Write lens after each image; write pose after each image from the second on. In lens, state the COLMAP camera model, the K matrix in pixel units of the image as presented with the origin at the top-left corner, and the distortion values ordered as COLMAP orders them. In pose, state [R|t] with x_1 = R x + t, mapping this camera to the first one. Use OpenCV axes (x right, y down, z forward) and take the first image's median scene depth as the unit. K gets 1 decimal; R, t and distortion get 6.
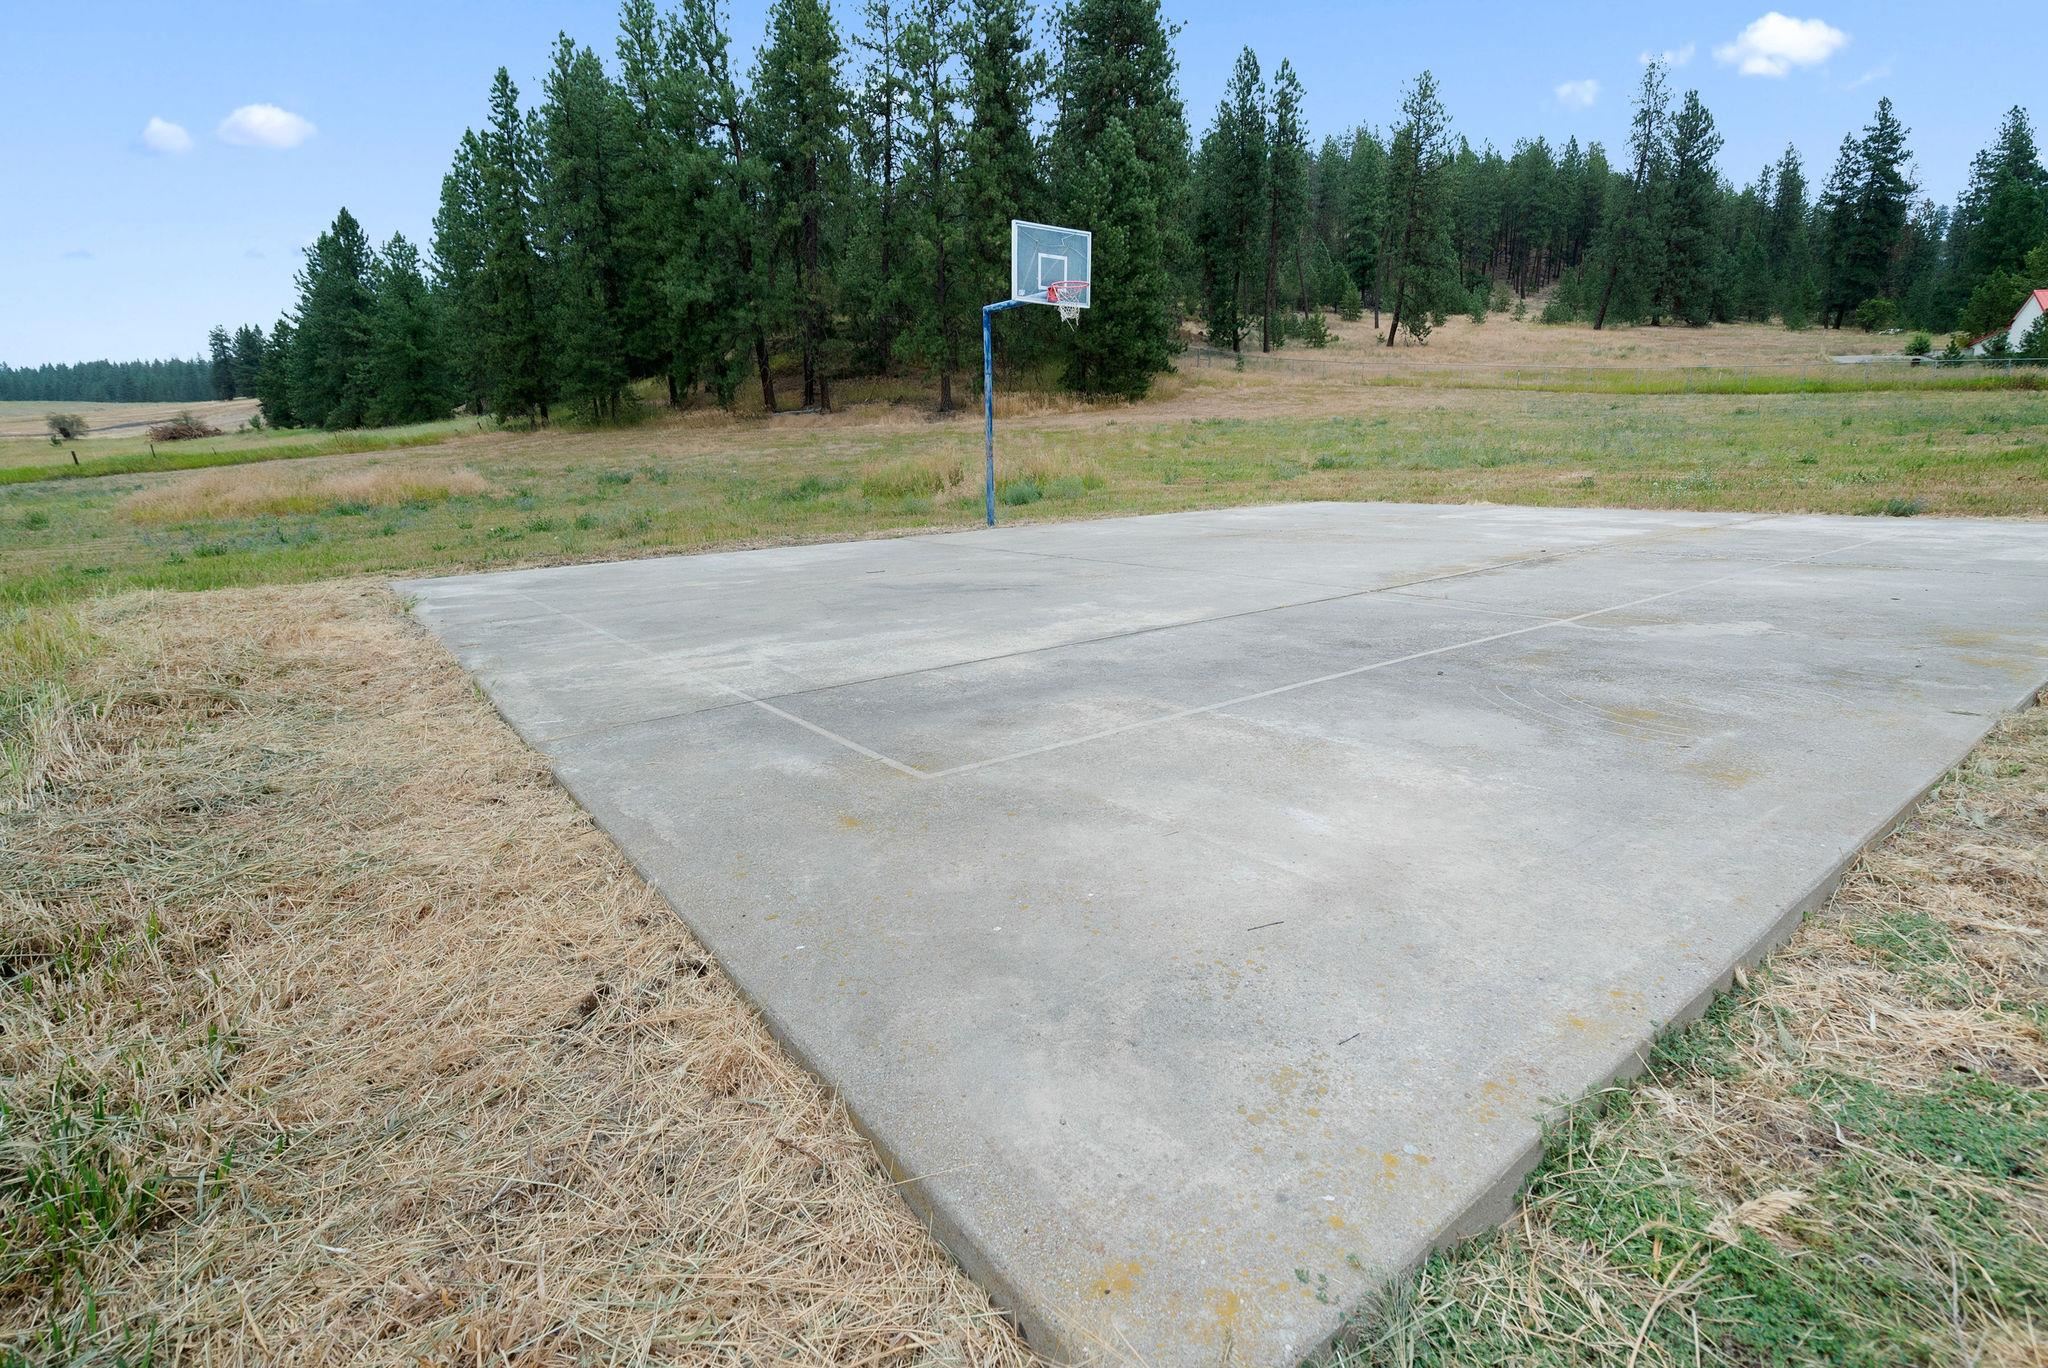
lens RADIAL K [[875.4, 0, 1030.3], [0, 875.4, 691.9], [0, 0, 1]] dist [-0.015630, -0.000325]
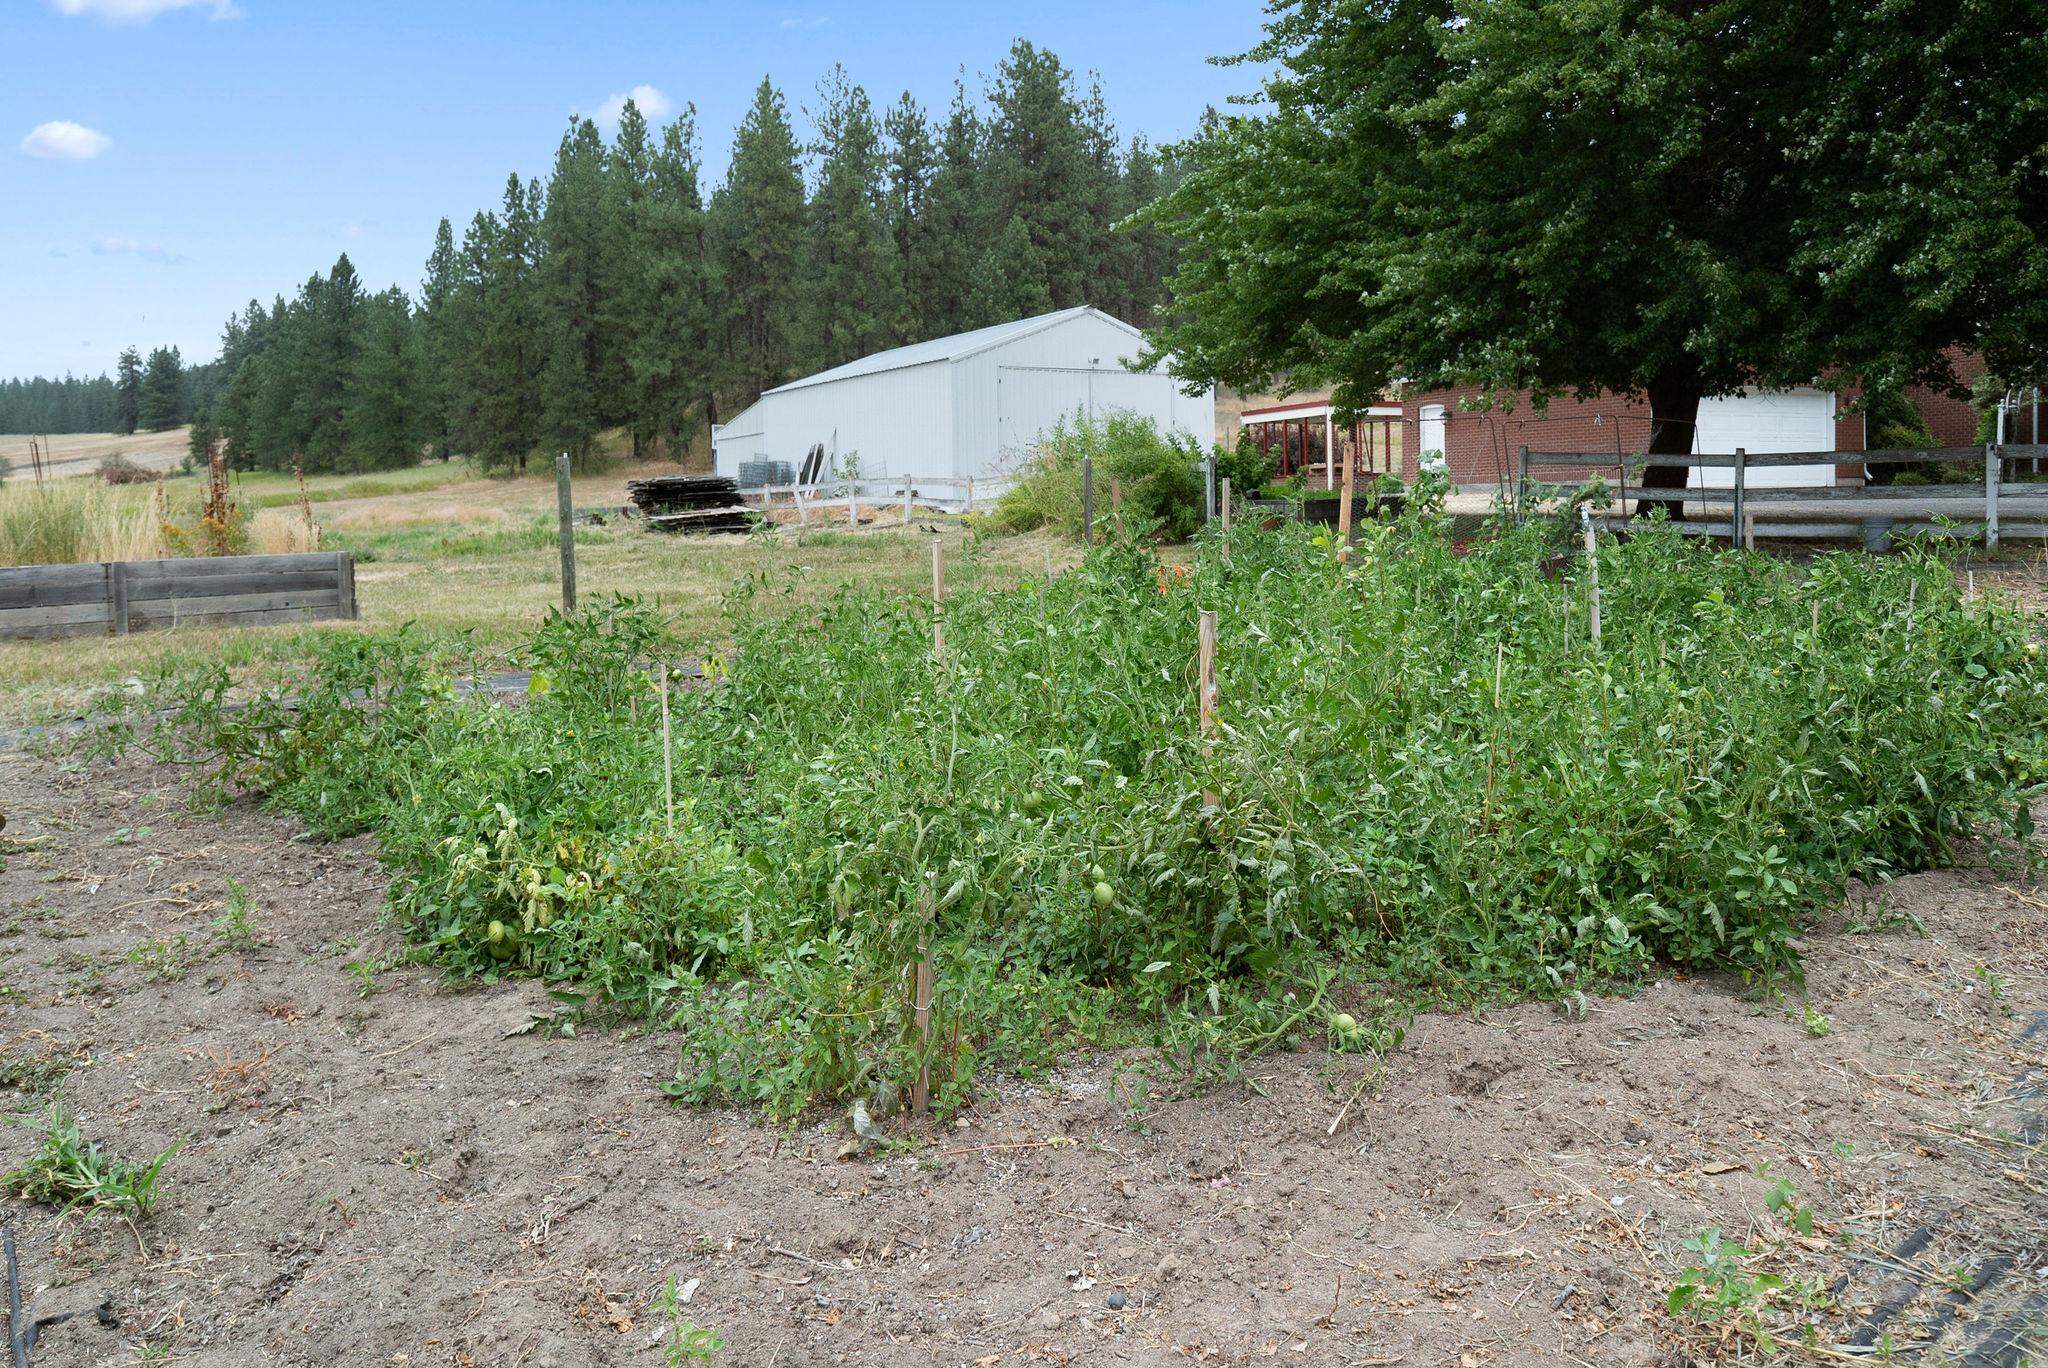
lens RADIAL K [[1468.2, 0, 1021.6], [0, 1468.2, 669.2], [0, 0, 1]] dist [-0.030078, -0.000376]
pose [[0.990190, 0.019464, -0.138369, 0.308495], [-0.040732, 0.987450, -0.152589, 0.183140], [0.133662, 0.156728, 0.978555, -0.648842]]
